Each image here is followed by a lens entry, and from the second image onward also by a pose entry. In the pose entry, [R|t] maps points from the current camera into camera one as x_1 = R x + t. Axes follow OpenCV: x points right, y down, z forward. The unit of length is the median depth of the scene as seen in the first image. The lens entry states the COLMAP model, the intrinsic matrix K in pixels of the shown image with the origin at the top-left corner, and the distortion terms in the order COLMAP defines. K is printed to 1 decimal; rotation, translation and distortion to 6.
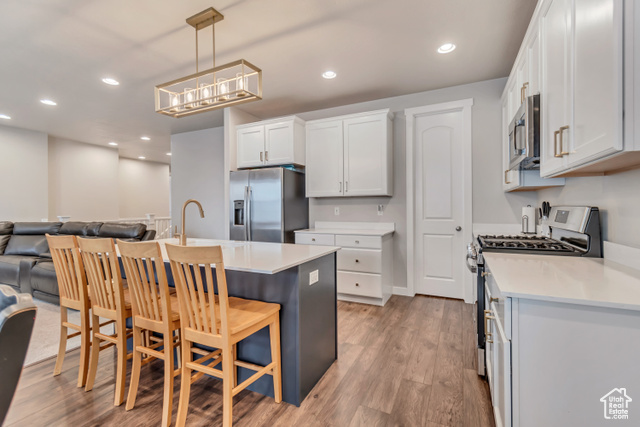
lens RADIAL K [[288.1, 0, 321.6], [0, 288.1, 210.0], [0, 0, 1]] dist [0.005260, 0.000519]
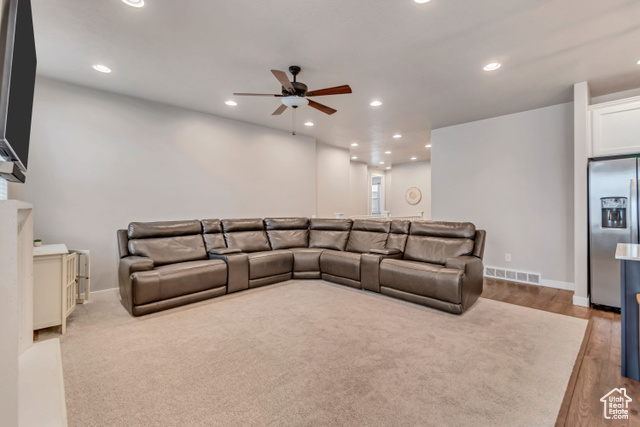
lens RADIAL K [[288.1, 0, 321.0], [0, 288.1, 206.8], [0, 0, 1]] dist [0.005260, 0.000519]
pose [[0.935341, 0.009160, -0.353630, -0.664358], [-0.012233, 0.999904, -0.006455, 0.004814], [0.353537, 0.010363, 0.935363, -0.022607]]
